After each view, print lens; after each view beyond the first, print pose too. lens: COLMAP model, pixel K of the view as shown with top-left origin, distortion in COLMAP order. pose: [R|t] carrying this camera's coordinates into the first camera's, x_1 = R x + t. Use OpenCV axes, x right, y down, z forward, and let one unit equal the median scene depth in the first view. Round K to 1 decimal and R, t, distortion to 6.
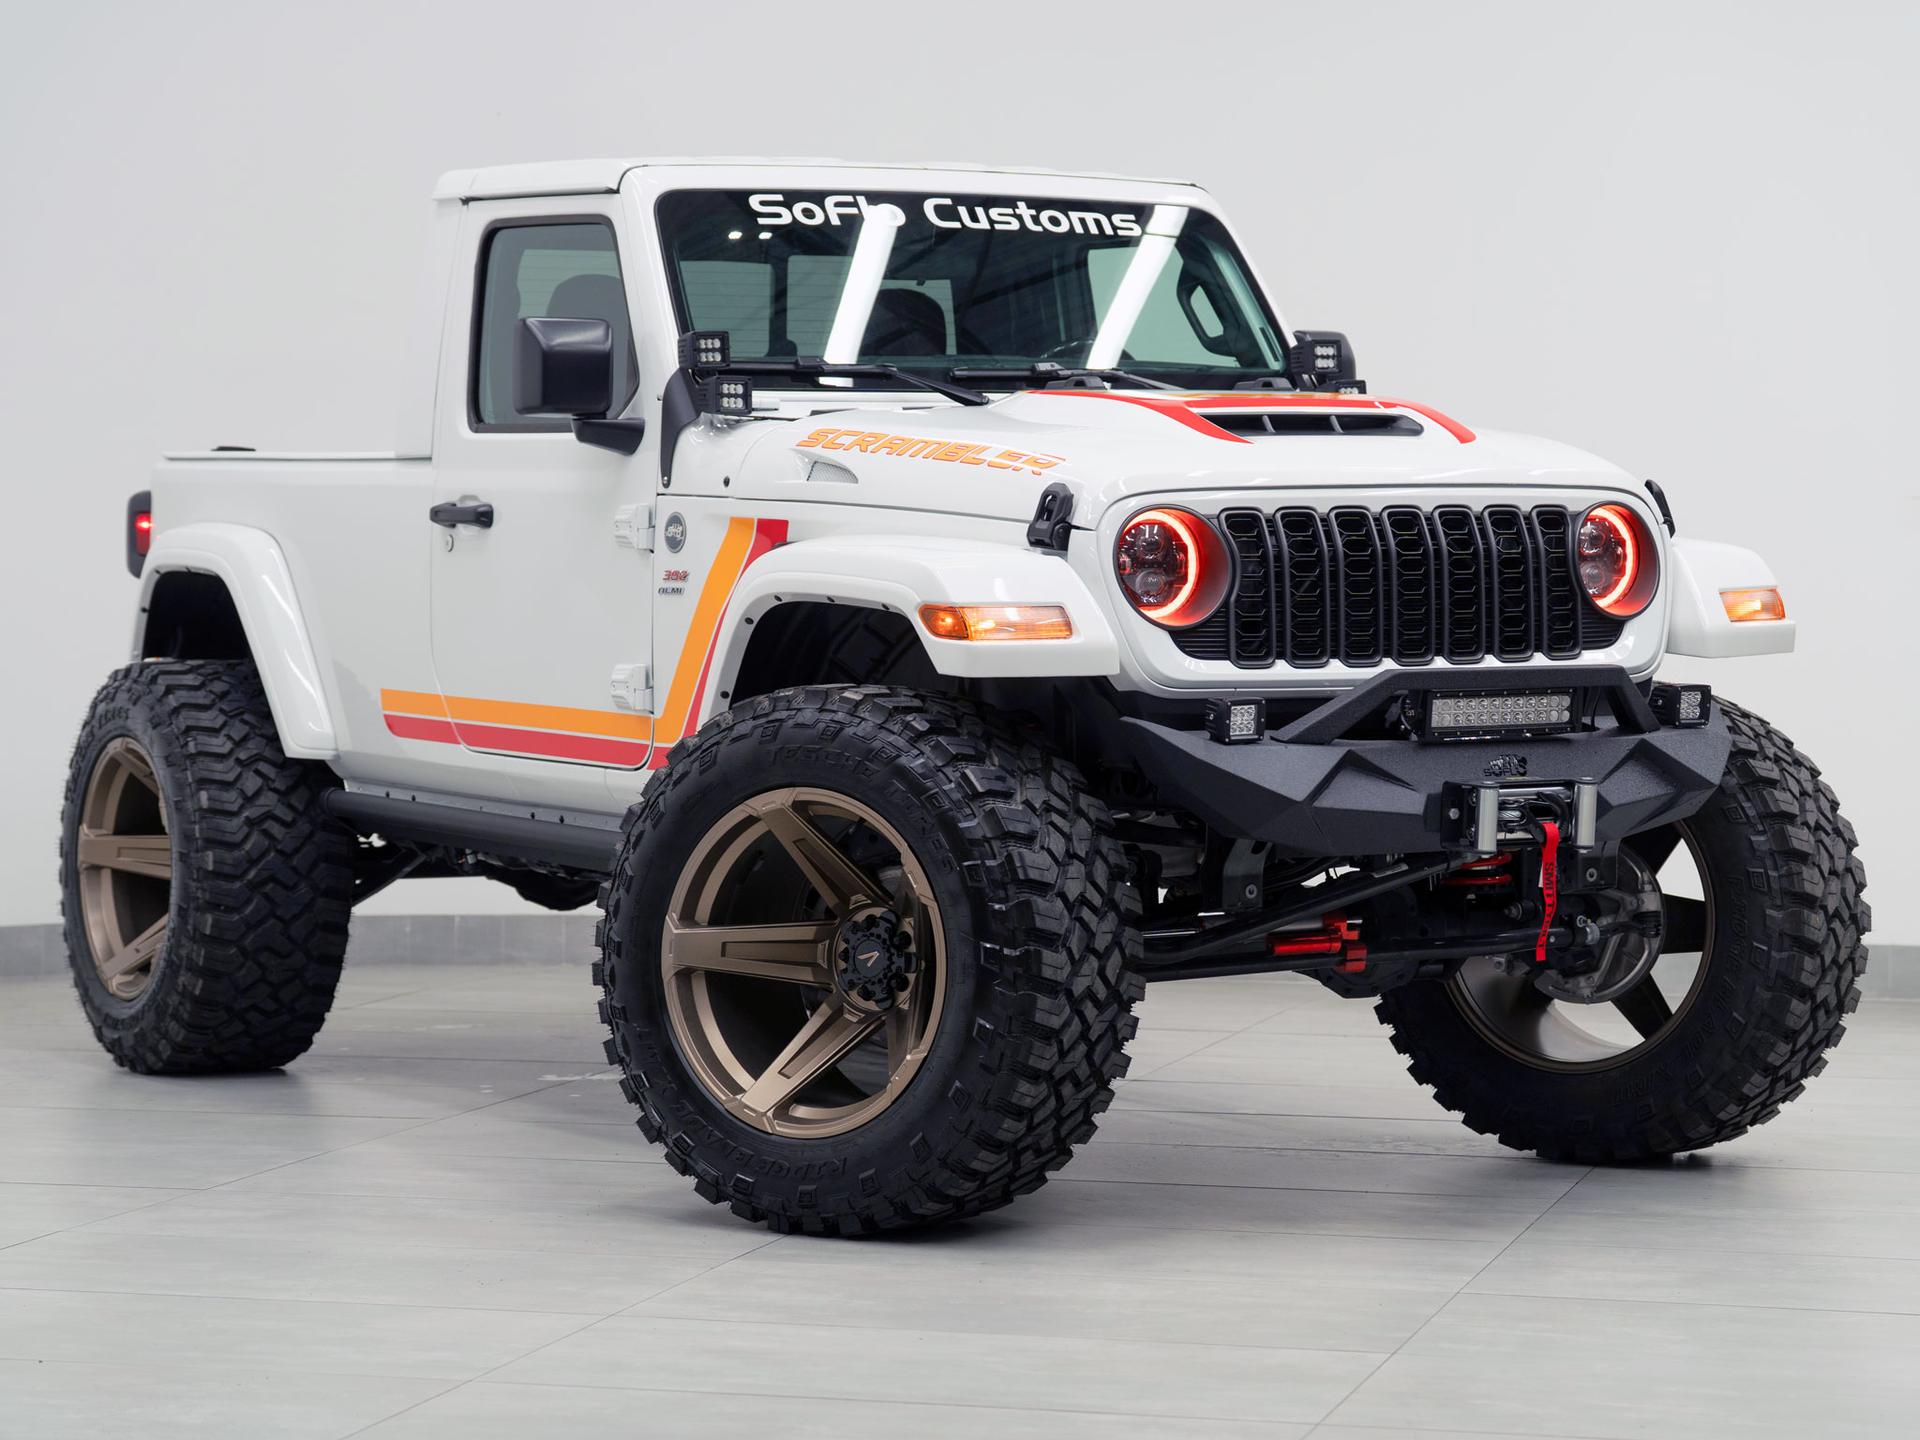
lens RADIAL K [[4820.9, 0, 960.0], [0, 4820.9, 720.0], [0, 0, 1]] dist [-0.004151, 1.149734]
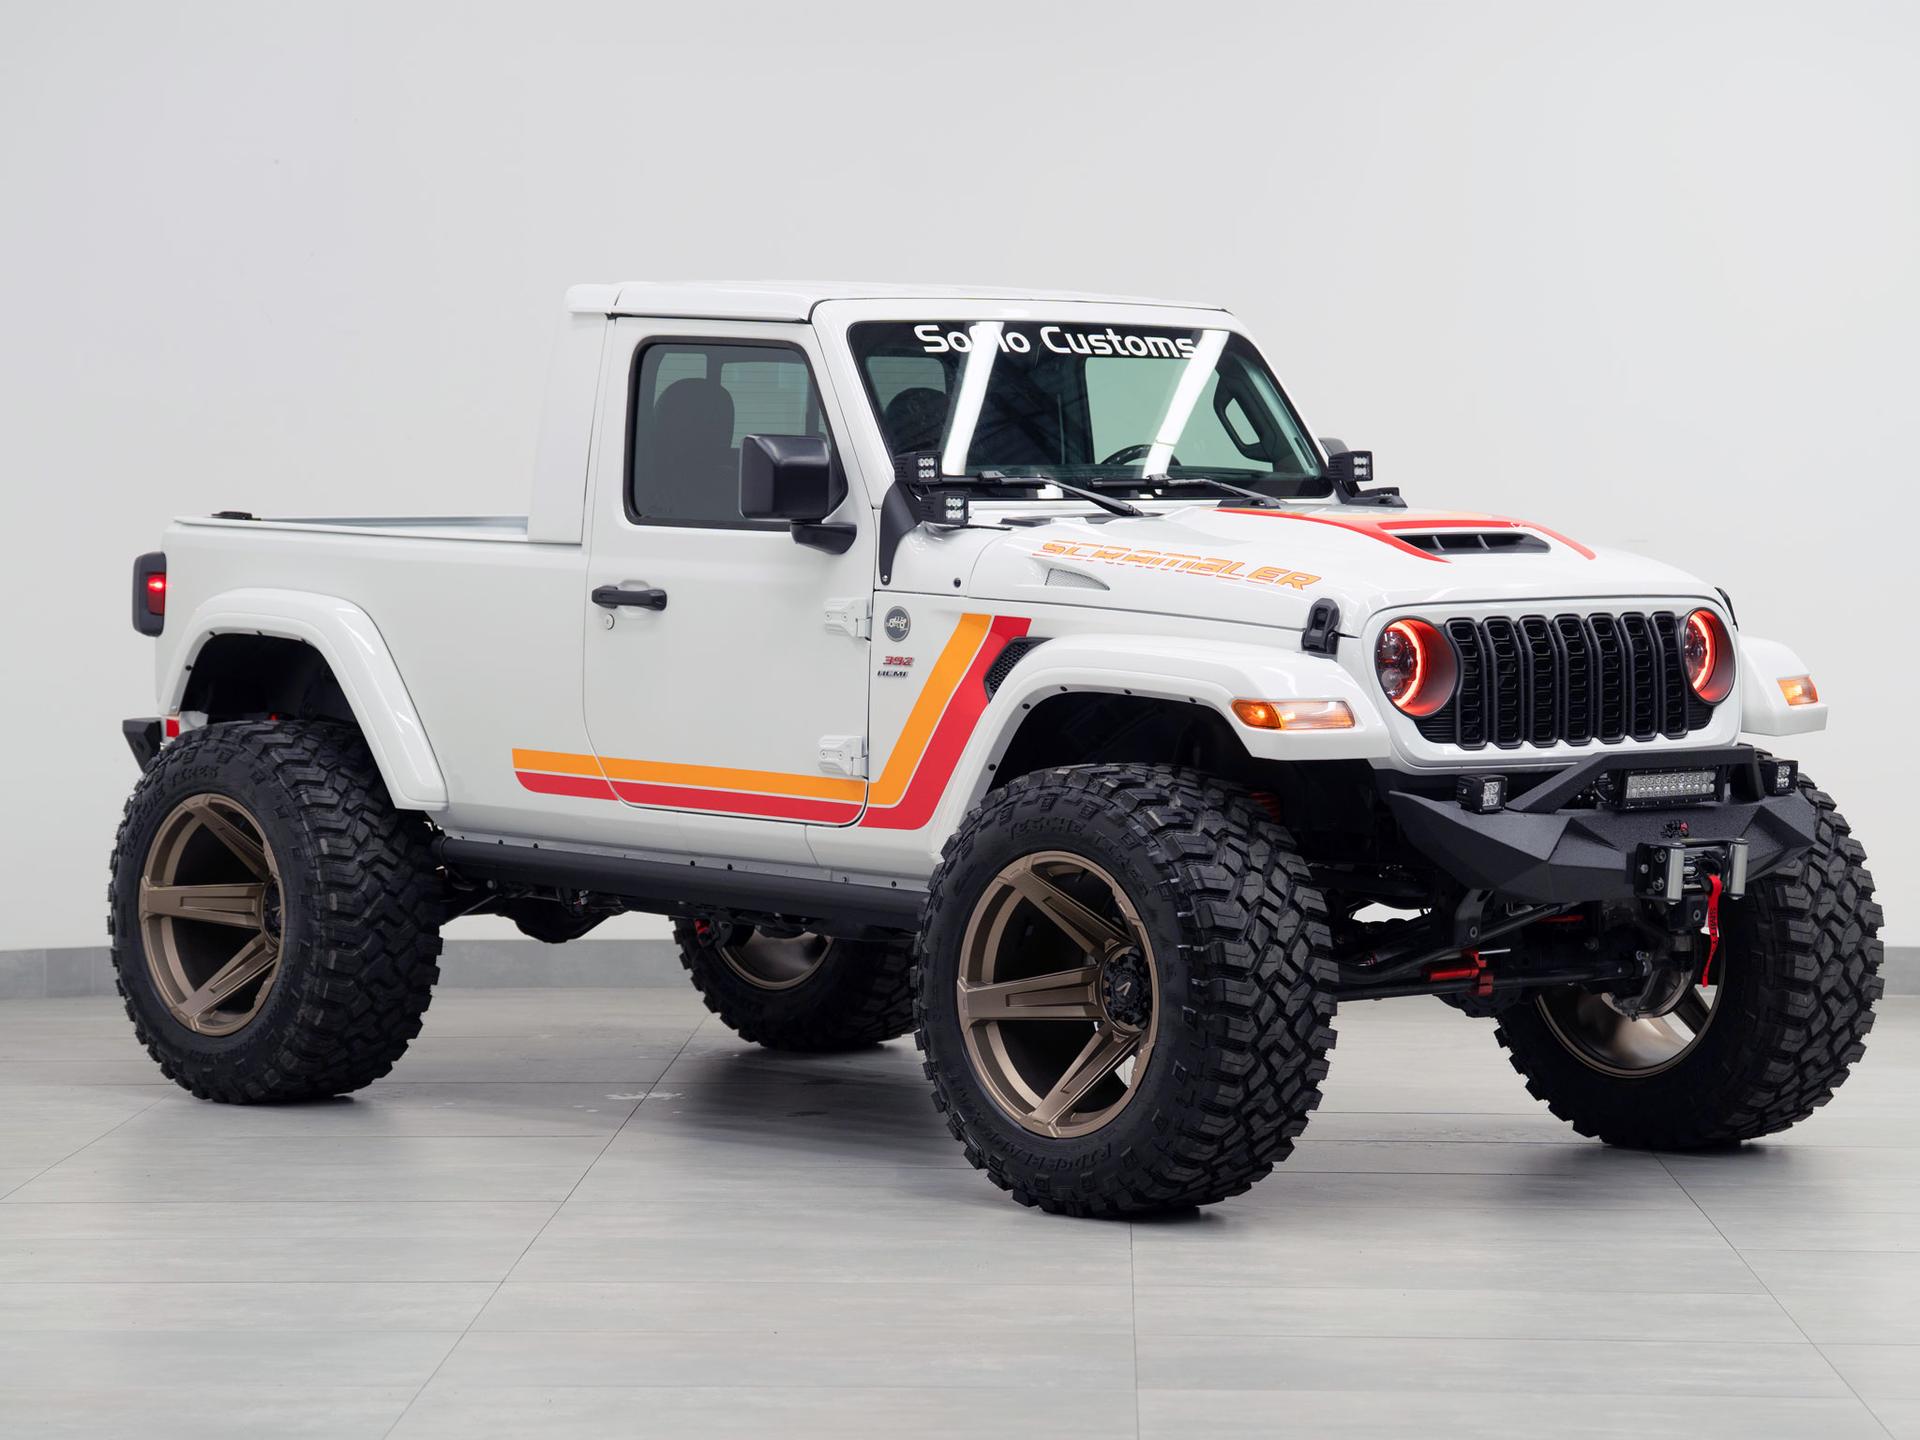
lens RADIAL K [[5728.3, 0, 960.0], [0, 5728.3, 720.0], [0, 0, 1]] dist [0.215597, 0.895388]
pose [[0.974246, 0.001012, 0.225484, -0.353976], [-0.002774, 0.999968, 0.007499, -0.025862], [-0.225469, -0.007931, 0.974218, -0.350538]]
